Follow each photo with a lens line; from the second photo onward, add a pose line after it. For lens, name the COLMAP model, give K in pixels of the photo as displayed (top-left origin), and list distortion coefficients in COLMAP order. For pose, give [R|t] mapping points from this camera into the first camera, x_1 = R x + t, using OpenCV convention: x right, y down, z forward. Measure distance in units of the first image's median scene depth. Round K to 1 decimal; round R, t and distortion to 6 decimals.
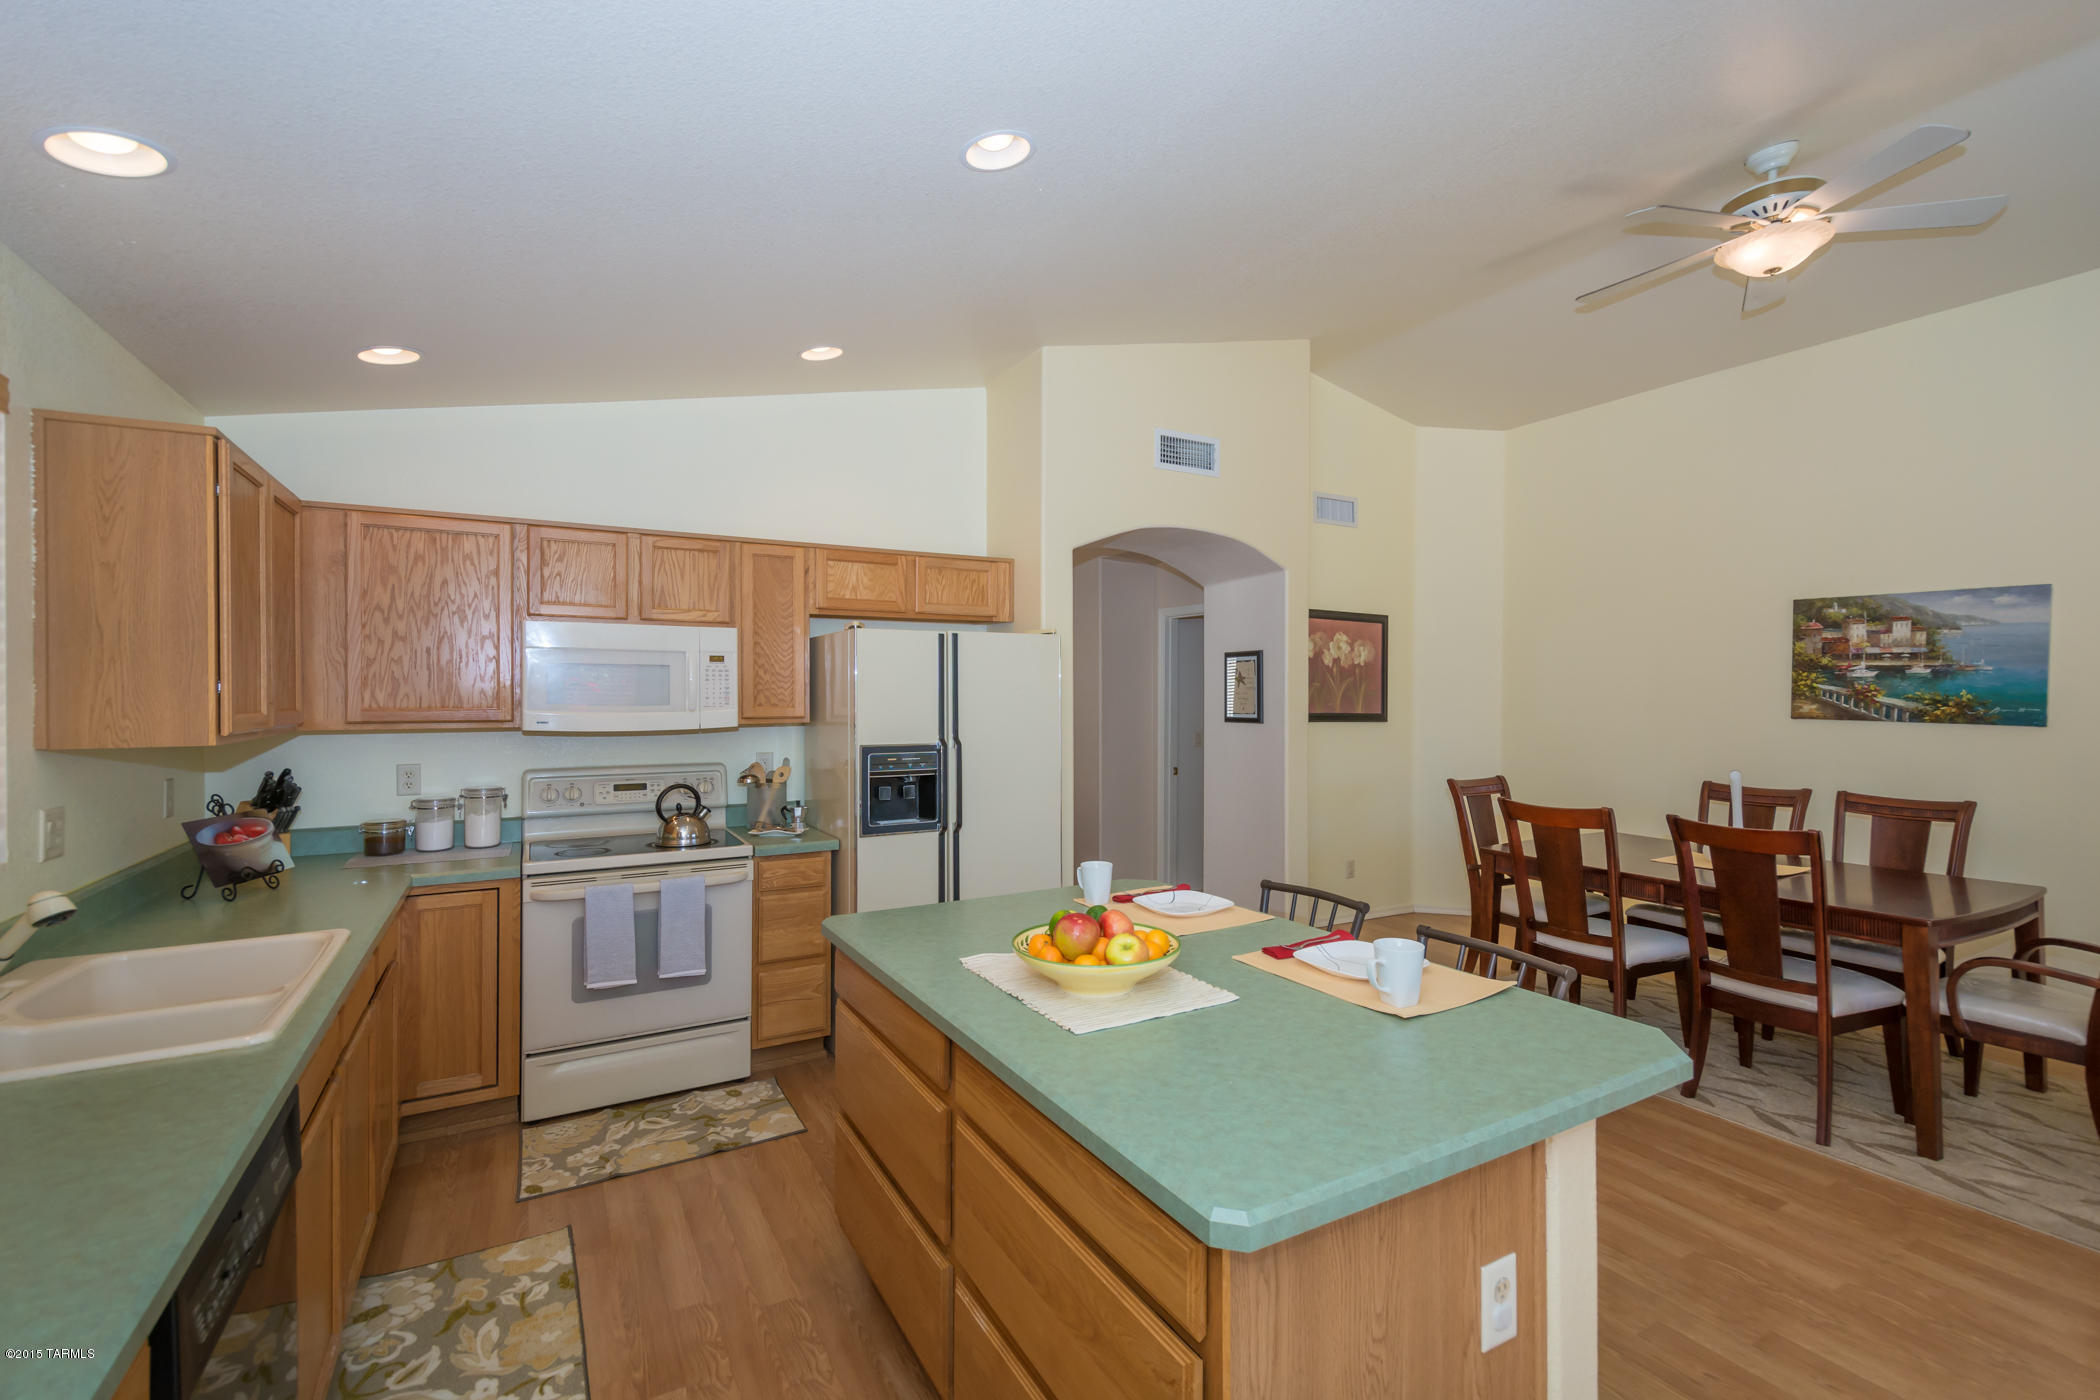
lens RADIAL K [[920.6, 0, 1060.7], [0, 920.6, 696.6], [0, 0, 1]] dist [0.024064, -0.009208]
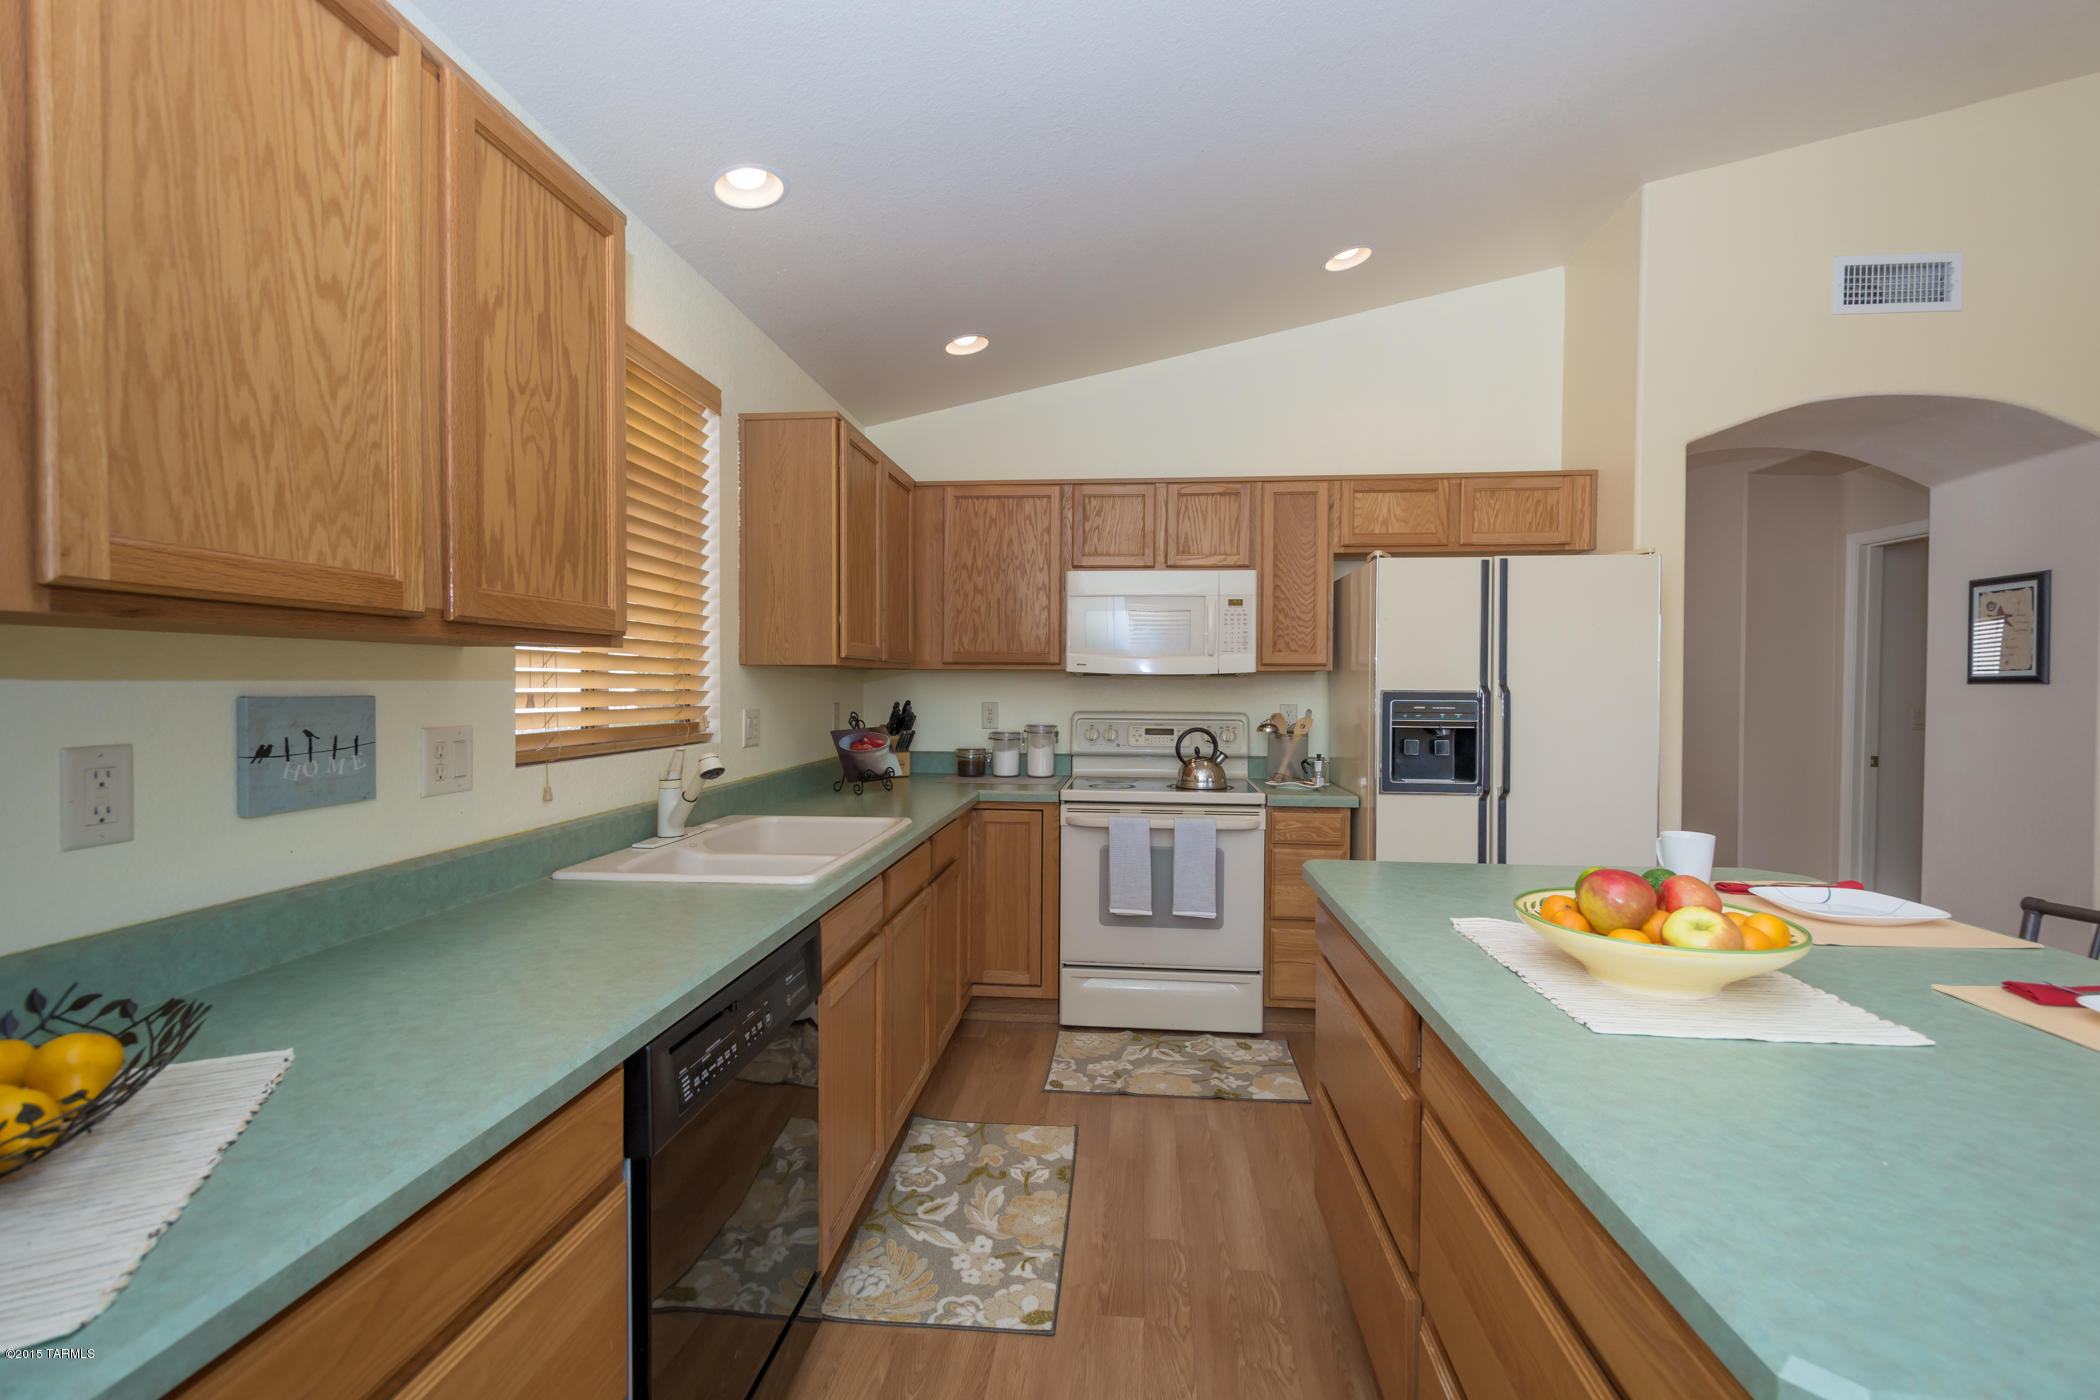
lens RADIAL K [[920.6, 0, 1060.7], [0, 920.6, 696.6], [0, 0, 1]] dist [0.024064, -0.009208]
pose [[0.821732, 0.013784, -0.569707, 0.037088], [-0.007618, 0.999884, 0.013203, 0.052529], [0.569823, -0.006509, 0.821742, 0.100594]]
